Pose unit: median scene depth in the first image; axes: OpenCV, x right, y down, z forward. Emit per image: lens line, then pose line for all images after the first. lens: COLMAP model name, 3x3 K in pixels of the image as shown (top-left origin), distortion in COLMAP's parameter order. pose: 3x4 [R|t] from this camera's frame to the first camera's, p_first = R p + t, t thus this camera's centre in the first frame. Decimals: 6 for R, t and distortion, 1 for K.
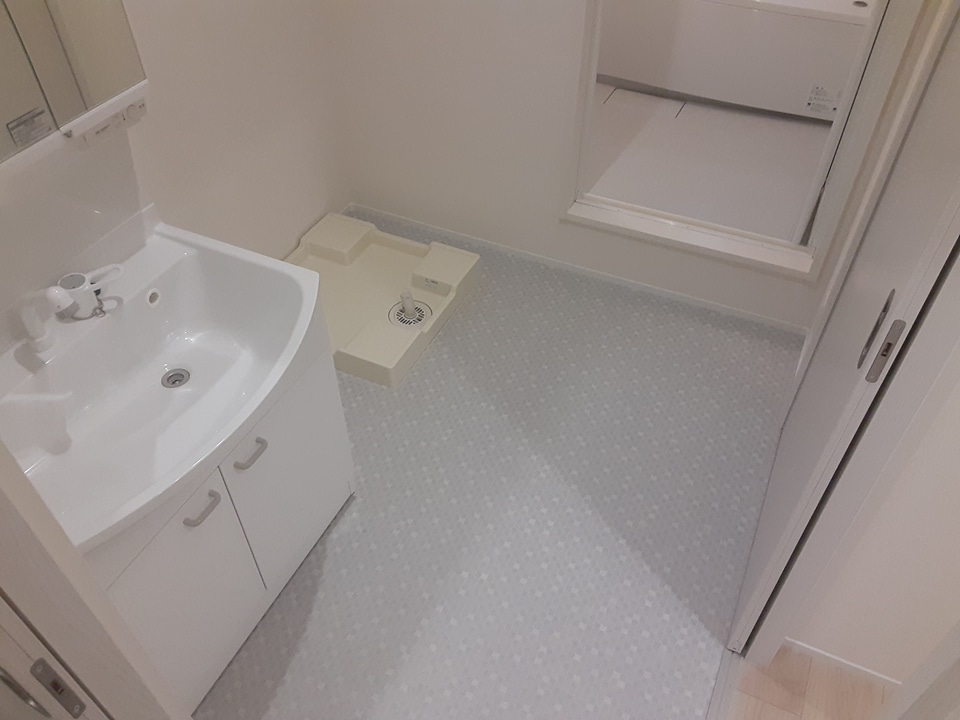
lens RADIAL K [[772.0, 0, 475.2], [0, 772.0, 355.1], [0, 0, 1]] dist [0.039471, -0.010593]
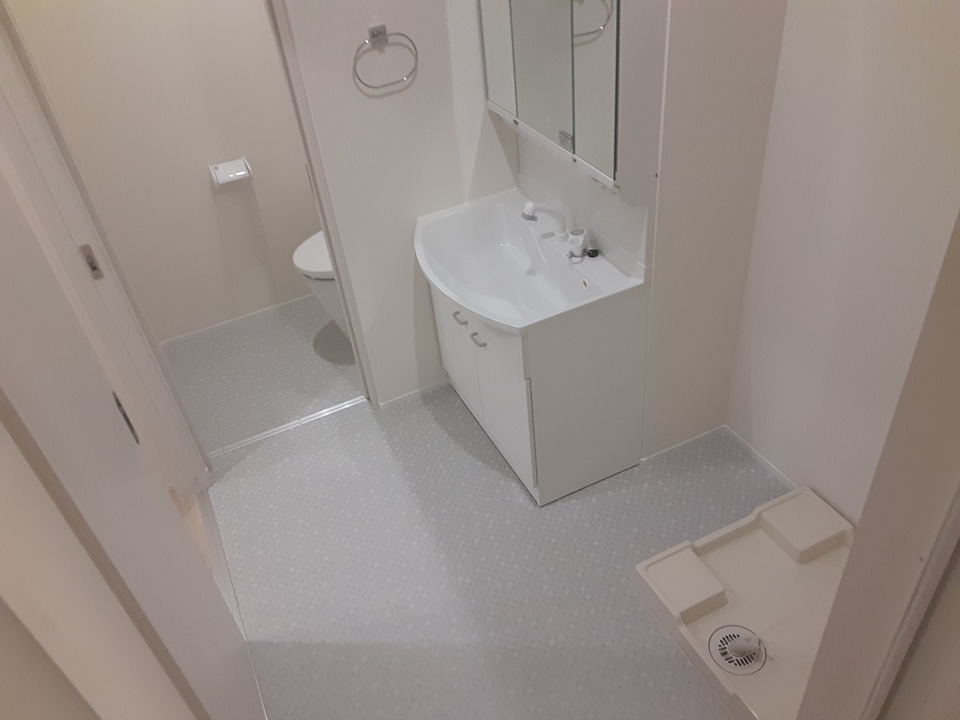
lens RADIAL K [[772.0, 0, 474.9], [0, 772.0, 365.0], [0, 0, 1]] dist [0.039471, -0.010593]
pose [[-0.628434, 0.541705, -0.558235, 0.520890], [-0.454156, 0.327116, 0.828696, -0.958949], [0.631516, 0.774307, 0.040448, 0.776509]]
